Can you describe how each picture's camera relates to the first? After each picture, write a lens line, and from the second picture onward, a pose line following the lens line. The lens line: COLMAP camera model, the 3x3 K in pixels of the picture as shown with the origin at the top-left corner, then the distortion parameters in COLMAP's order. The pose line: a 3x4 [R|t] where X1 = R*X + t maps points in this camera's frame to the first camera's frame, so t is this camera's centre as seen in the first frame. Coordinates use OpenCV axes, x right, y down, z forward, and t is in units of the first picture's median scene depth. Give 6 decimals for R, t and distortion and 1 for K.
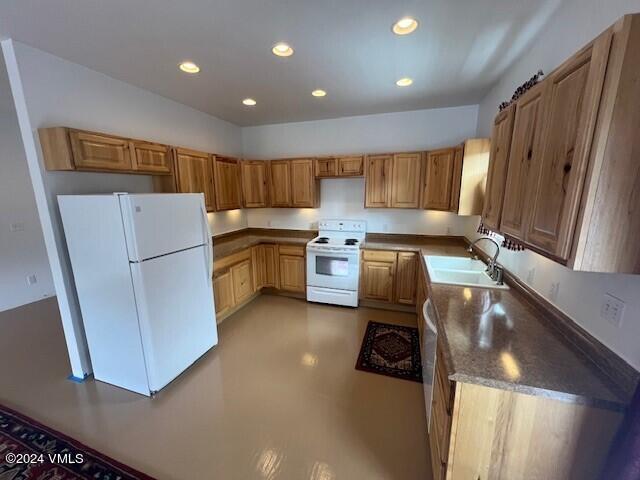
lens RADIAL K [[255.0, 0, 320.0], [0, 255.0, 240.0], [0, 0, 1]] dist [0.000639, -0.000045]
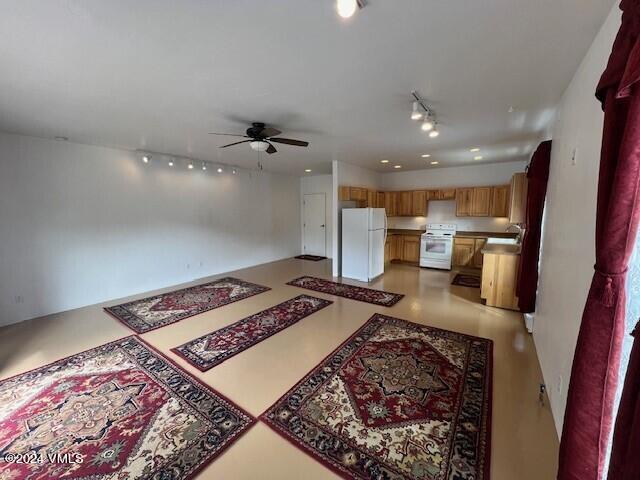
lens RADIAL K [[255.0, 0, 320.0], [0, 255.0, 240.0], [0, 0, 1]] dist [0.000639, -0.000045]
pose [[0.955027, 0.034615, -0.294492, -0.207627], [-0.054794, 0.996660, -0.060548, 0.204444], [0.291413, 0.073961, 0.953734, -1.002237]]
